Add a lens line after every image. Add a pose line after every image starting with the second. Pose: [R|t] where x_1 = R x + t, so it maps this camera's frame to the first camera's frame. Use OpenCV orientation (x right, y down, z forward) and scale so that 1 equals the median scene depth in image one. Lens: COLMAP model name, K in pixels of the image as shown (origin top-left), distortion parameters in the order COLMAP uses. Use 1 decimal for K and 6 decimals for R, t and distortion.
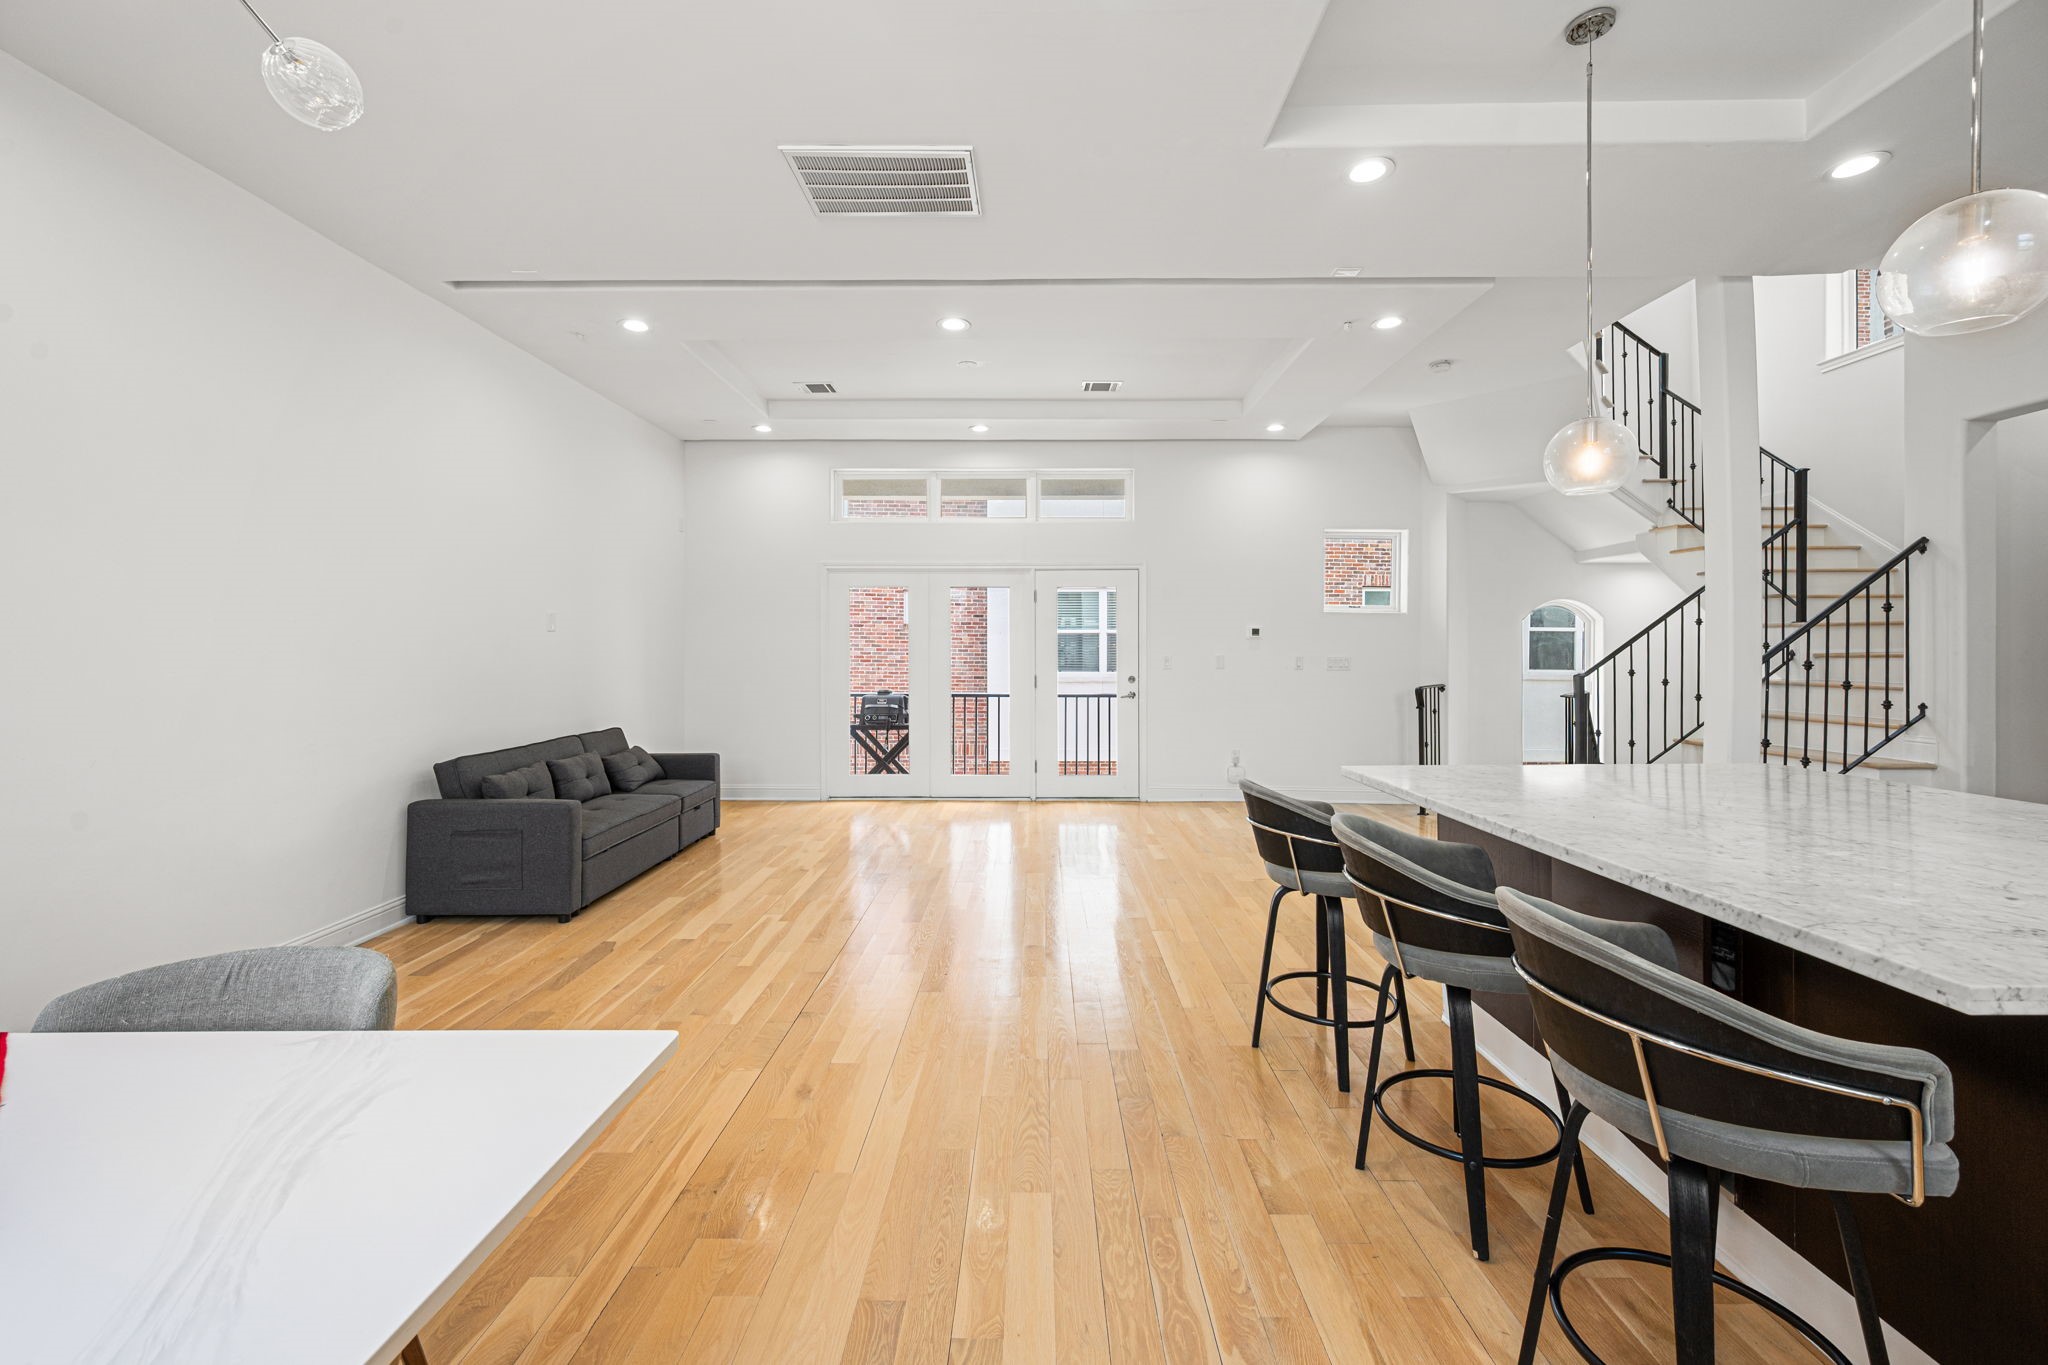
lens RADIAL K [[814.5, 0, 1031.8], [0, 814.5, 655.0], [0, 0, 1]] dist [0.001887, 0.000100]
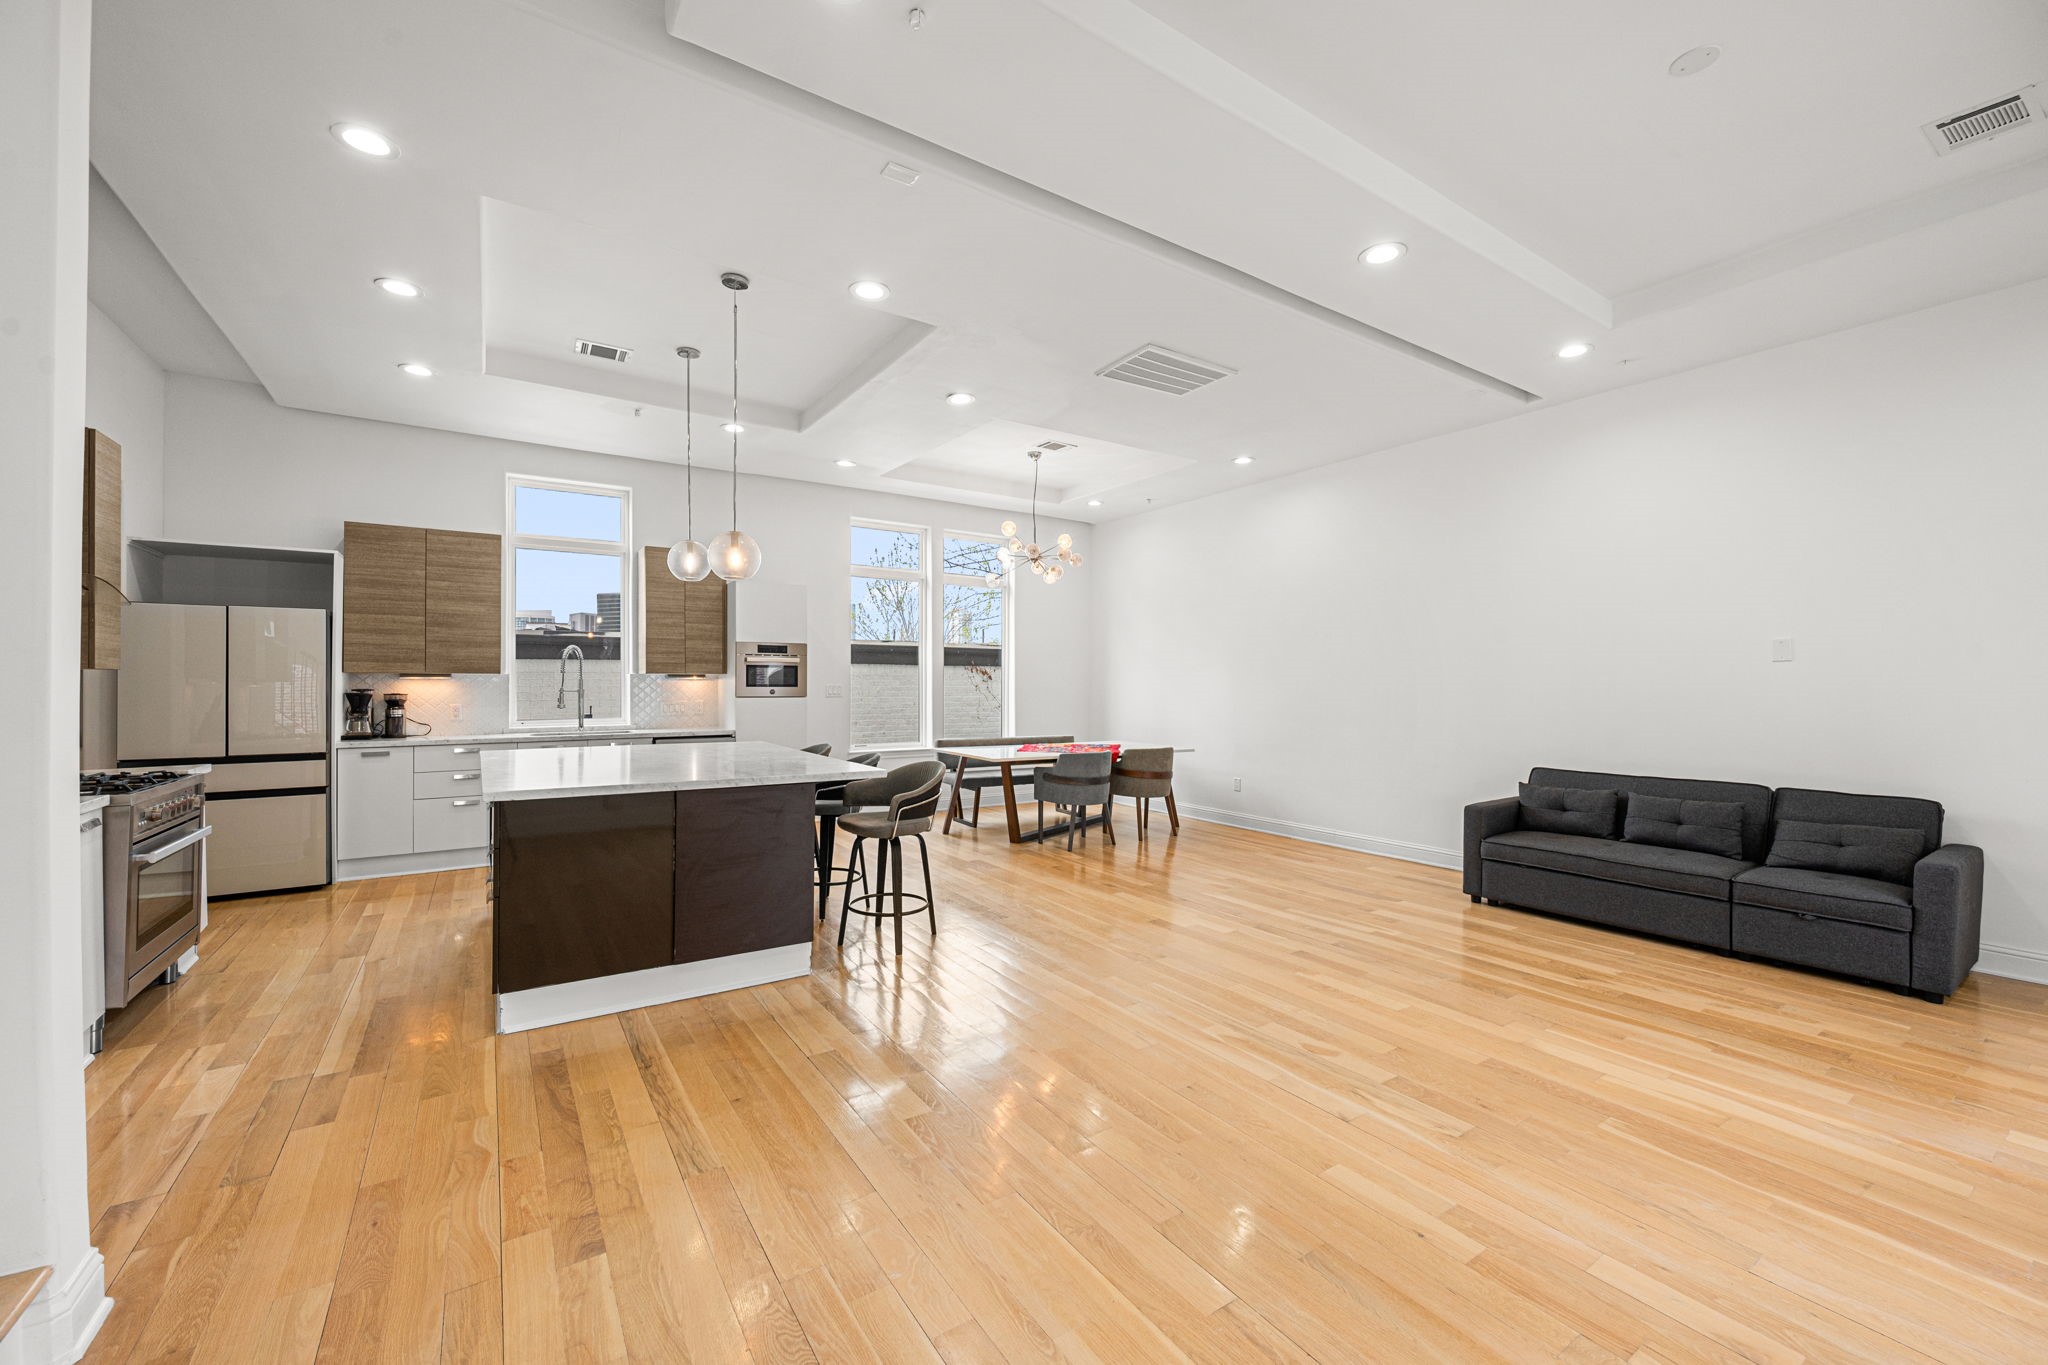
lens RADIAL K [[814.5, 0, 1010.2], [0, 814.5, 685.1], [0, 0, 1]] dist [0.001887, 0.000100]
pose [[-0.837521, -0.001243, -0.546403, 0.438038], [-0.006685, 0.999946, 0.007972, -0.004958], [0.546364, 0.010329, -0.837484, 1.036251]]
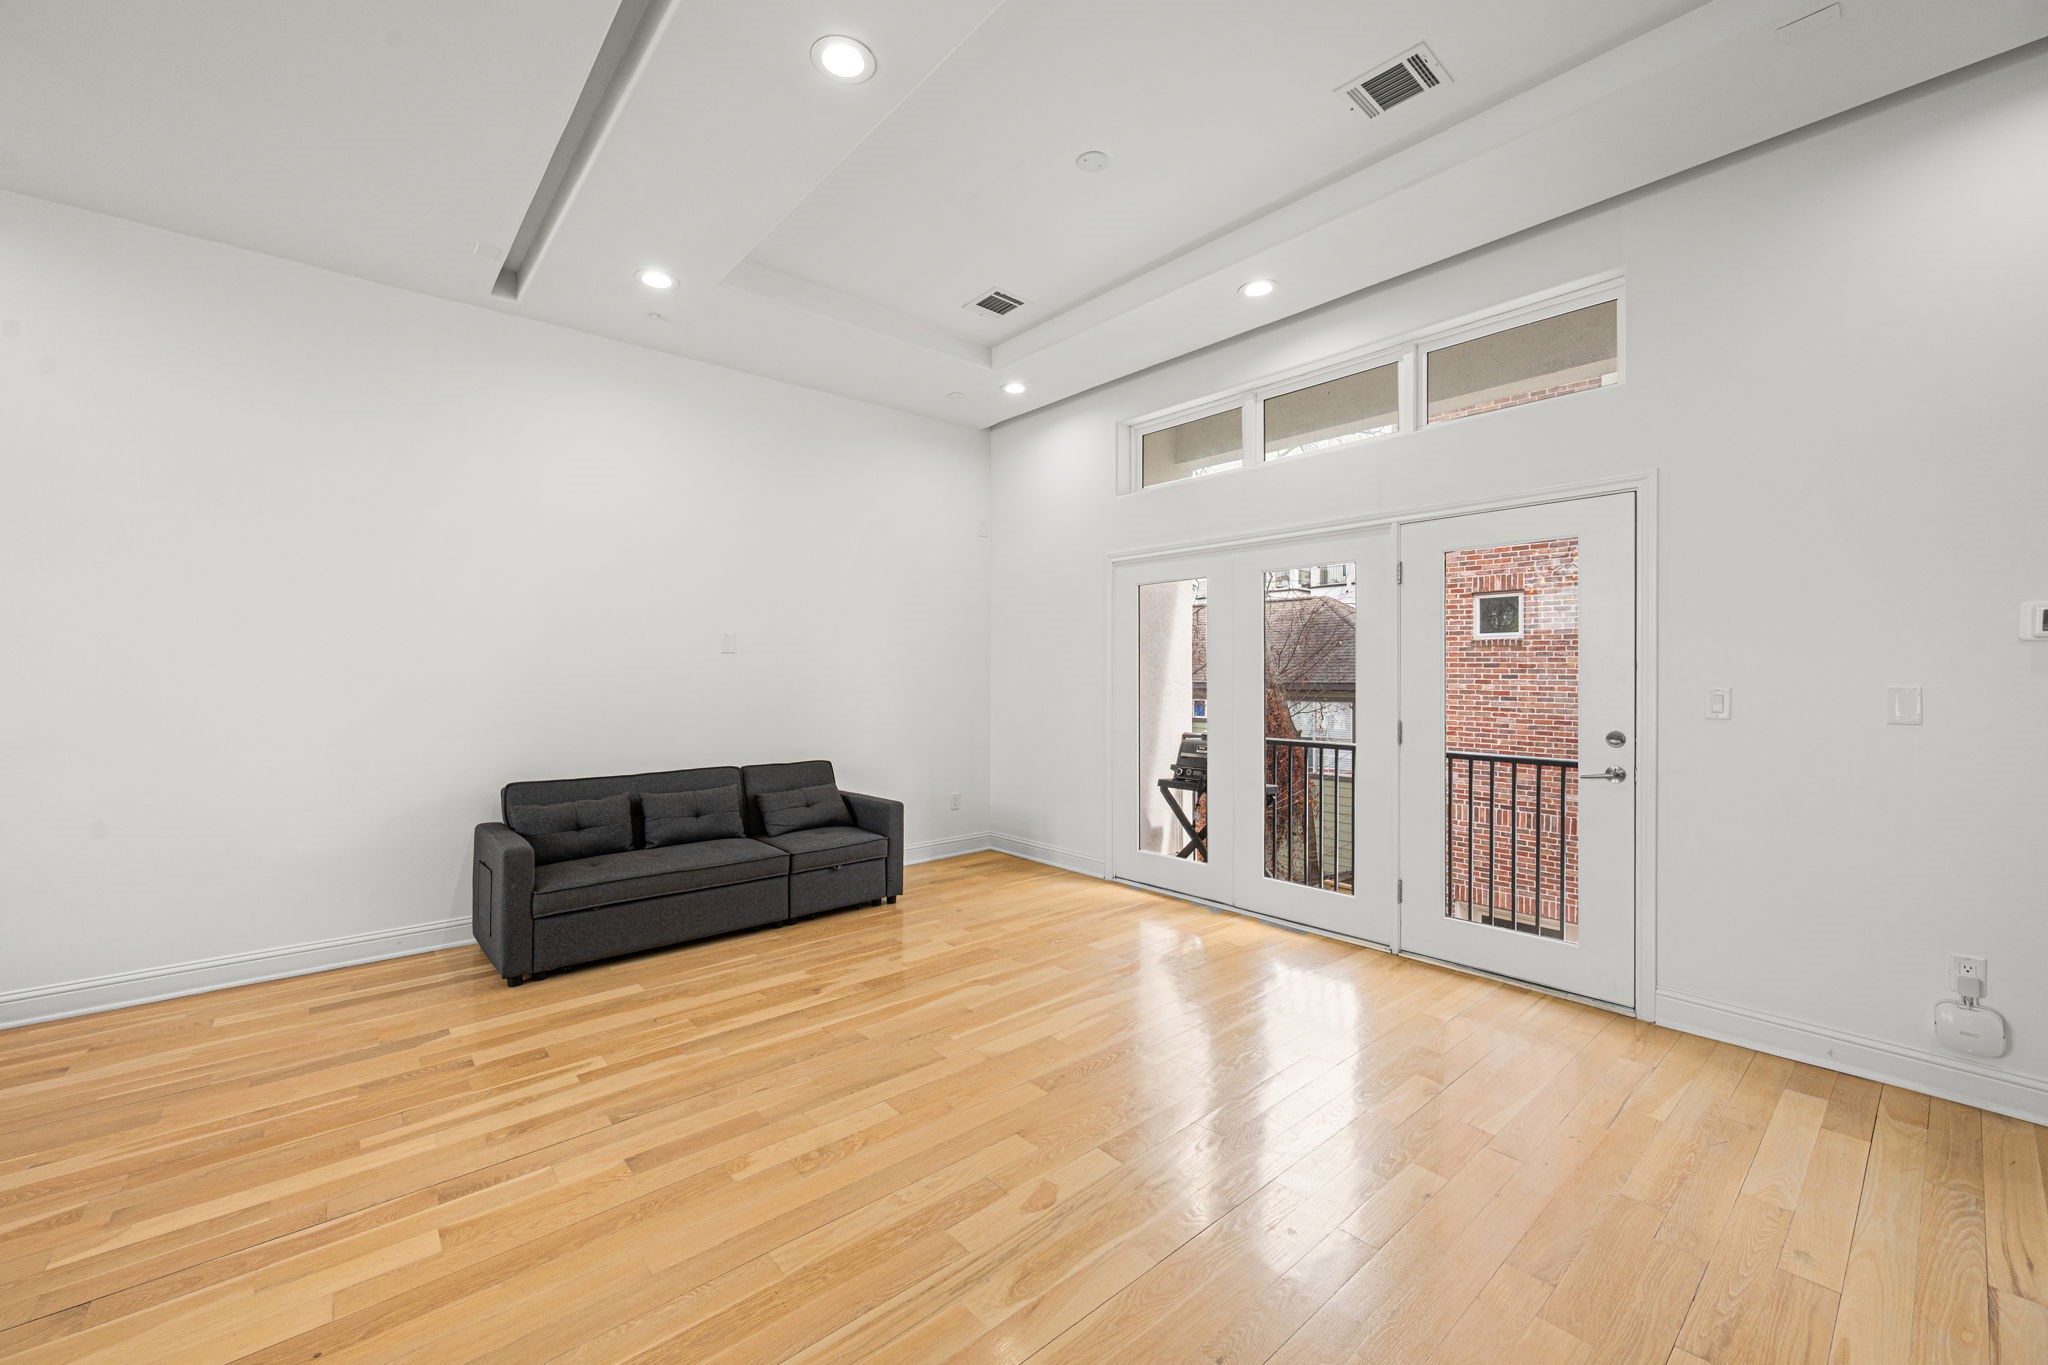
lens RADIAL K [[814.5, 0, 1029.1], [0, 814.5, 677.4], [0, 0, 1]] dist [0.001887, 0.000100]
pose [[0.662737, 0.002447, -0.748849, 0.276687], [-0.006089, 0.999979, -0.002122, -0.001414], [0.748828, 0.005966, 0.662738, 0.526032]]
